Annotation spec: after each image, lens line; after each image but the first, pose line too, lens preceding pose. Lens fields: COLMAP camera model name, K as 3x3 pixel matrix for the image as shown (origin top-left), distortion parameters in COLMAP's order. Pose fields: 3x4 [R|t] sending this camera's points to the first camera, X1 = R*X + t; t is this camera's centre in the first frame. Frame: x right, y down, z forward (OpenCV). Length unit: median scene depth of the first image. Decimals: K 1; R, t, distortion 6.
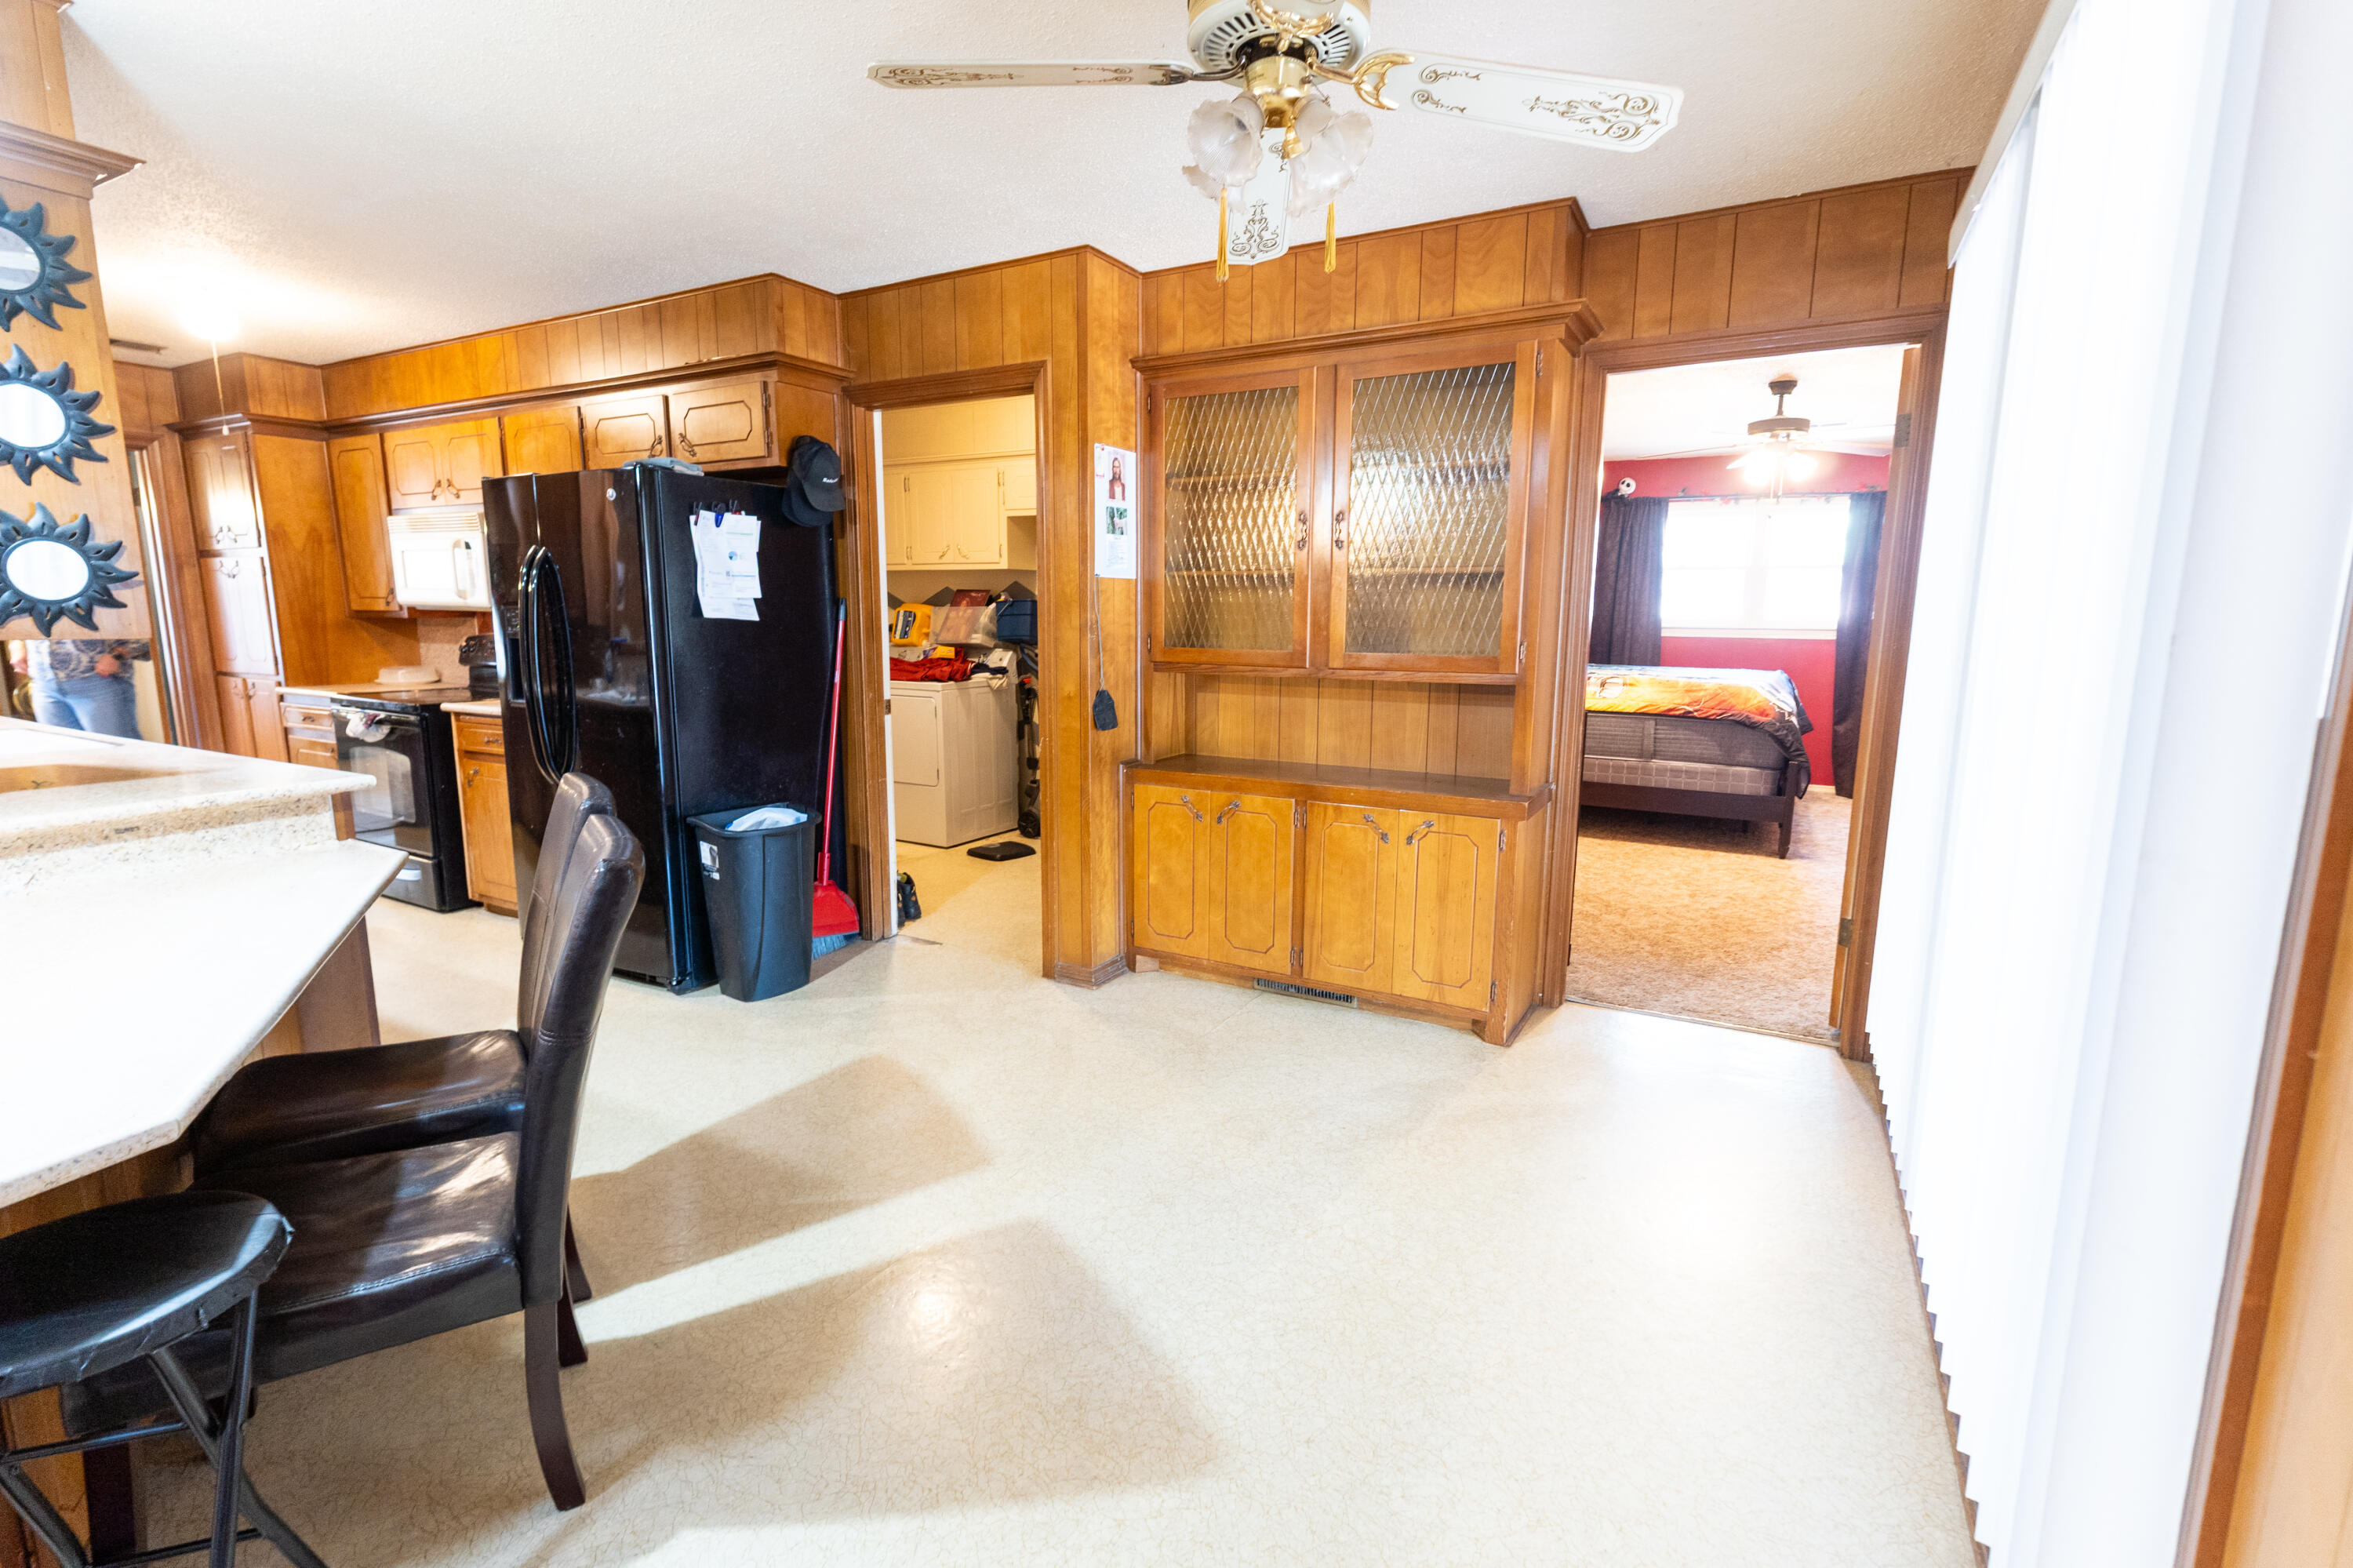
lens RADIAL K [[1081.0, 0, 1176.5], [0, 1081.0, 784.0], [0, 0, 1]] dist [-0.000120, 0.000060]
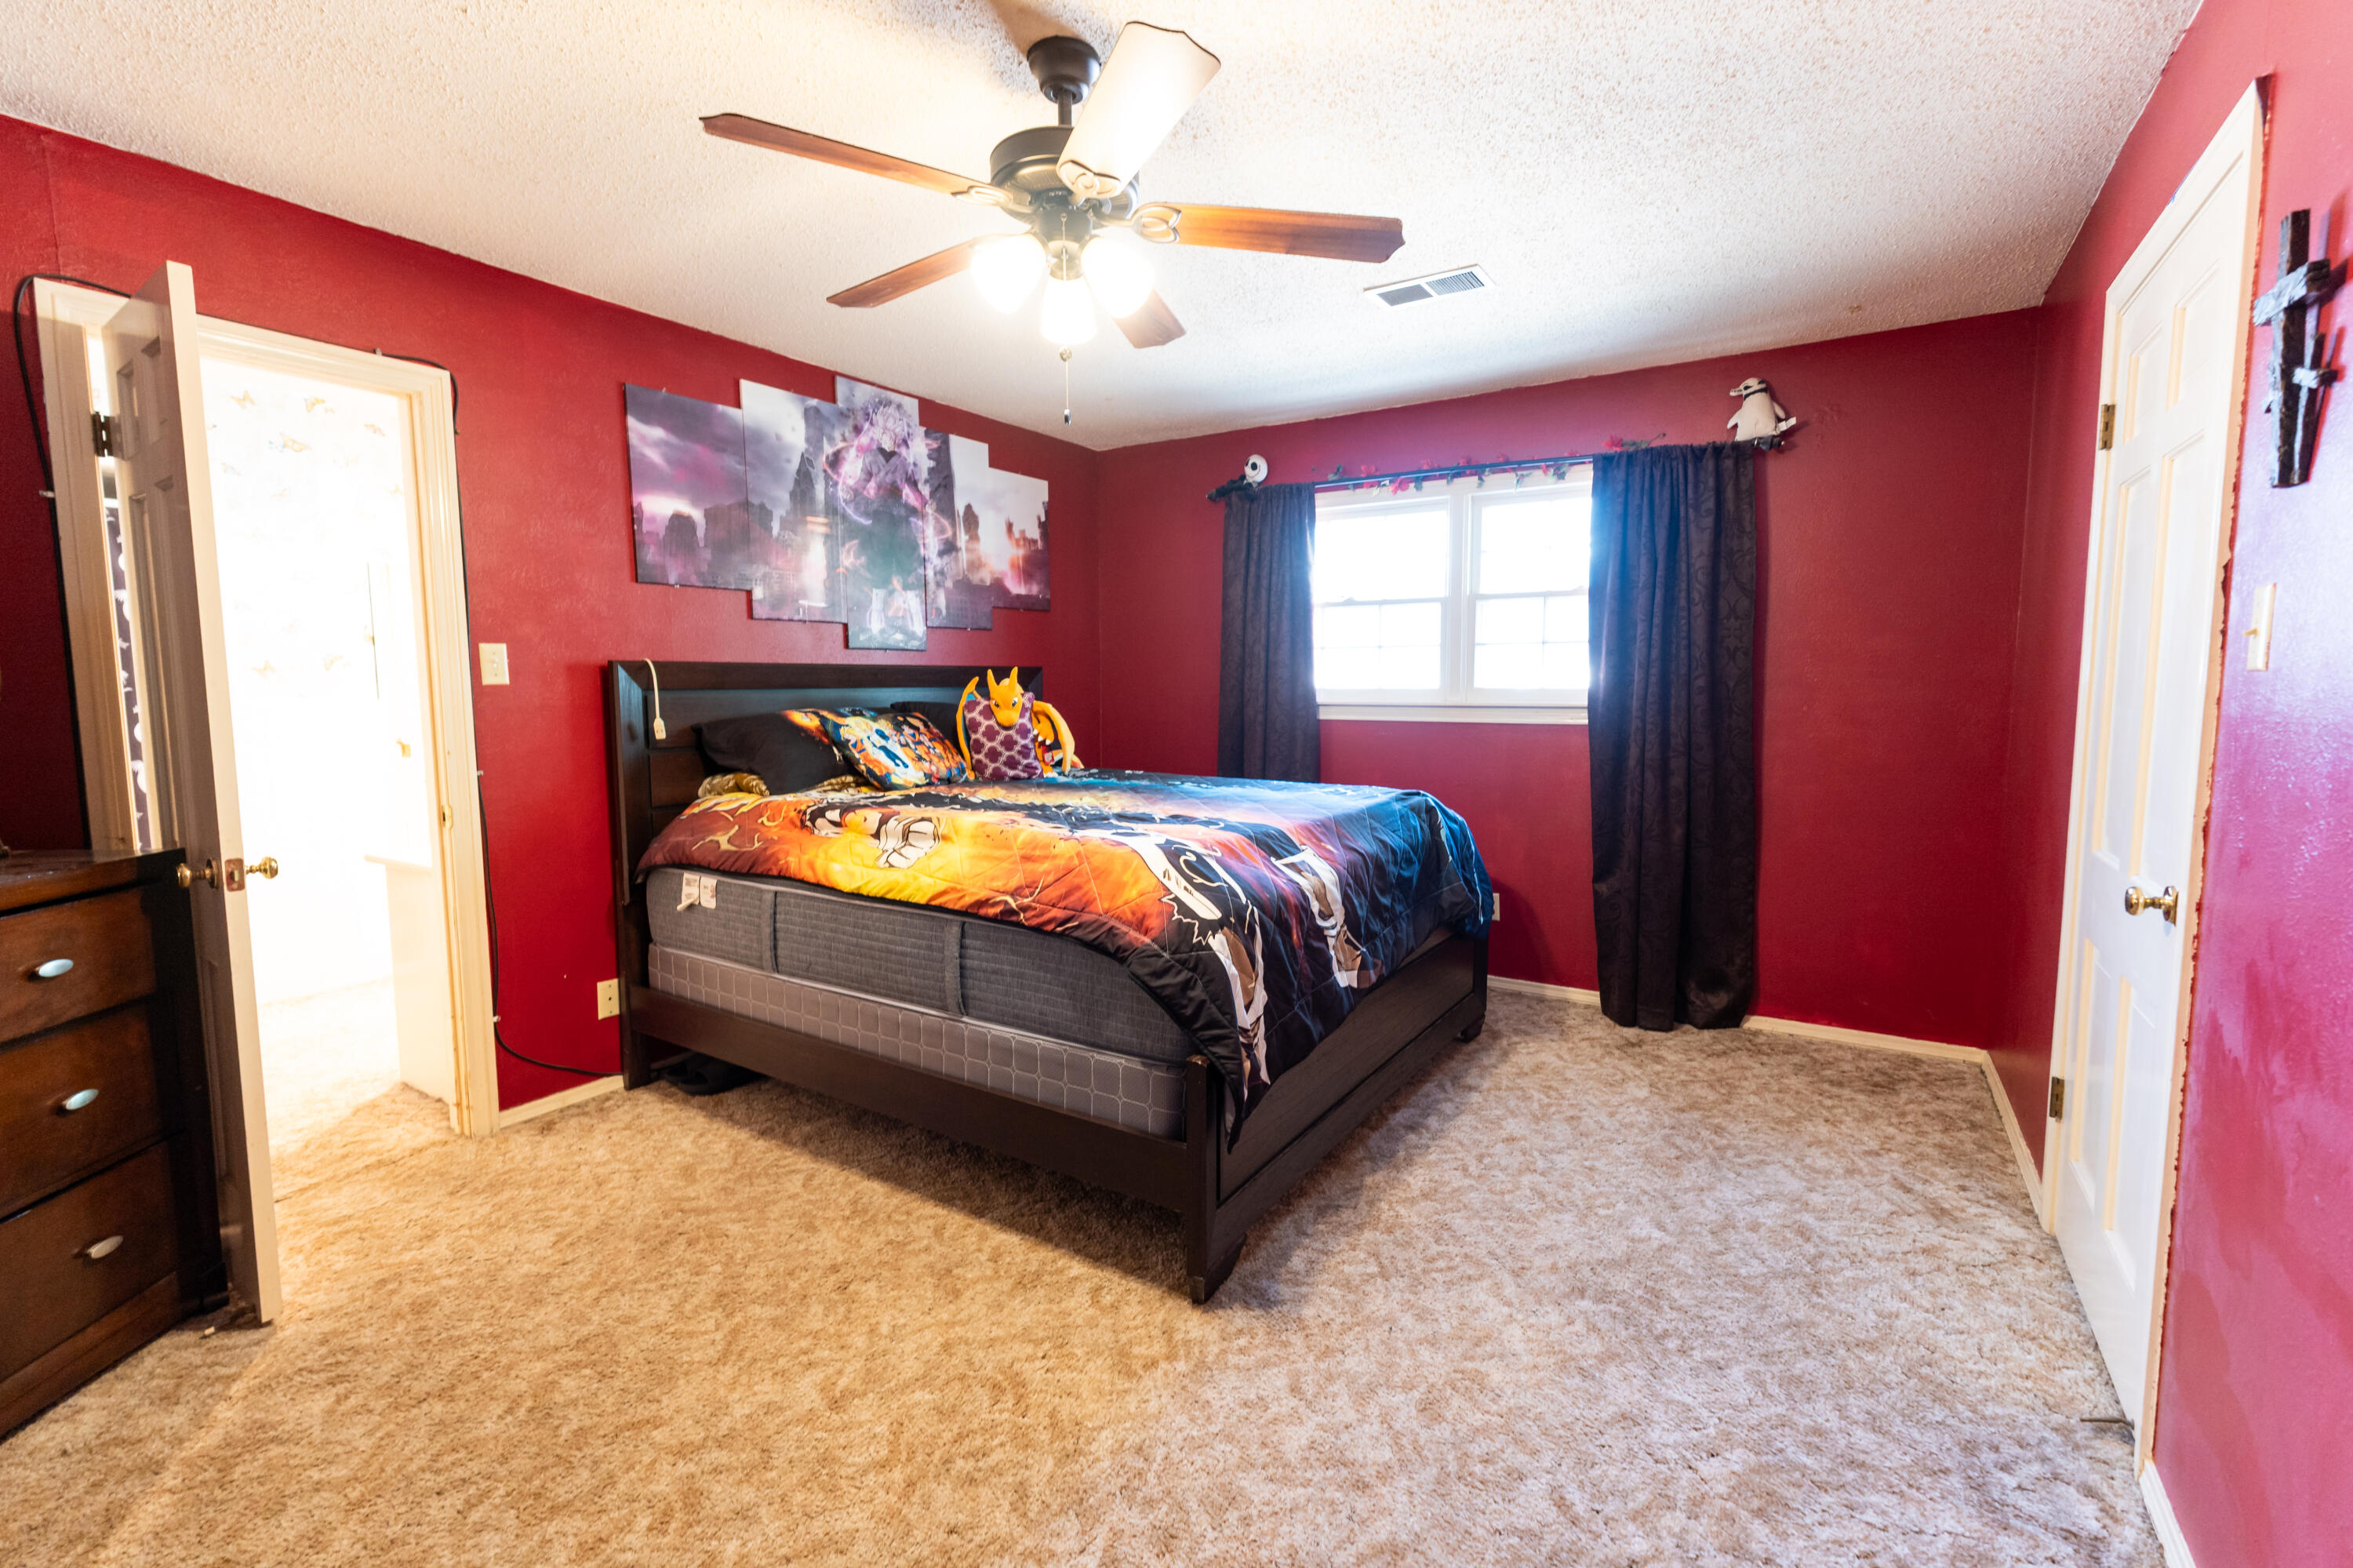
lens RADIAL K [[1029.0, 0, 1176.5], [0, 1029.0, 784.0], [0, 0, 1]] dist [-0.000459, -0.000036]
pose [[0.998229, -0.001794, -0.059466, 0.407244], [-0.002174, 0.997778, -0.066588, -0.064462], [0.059453, 0.066600, 0.996007, 0.444285]]
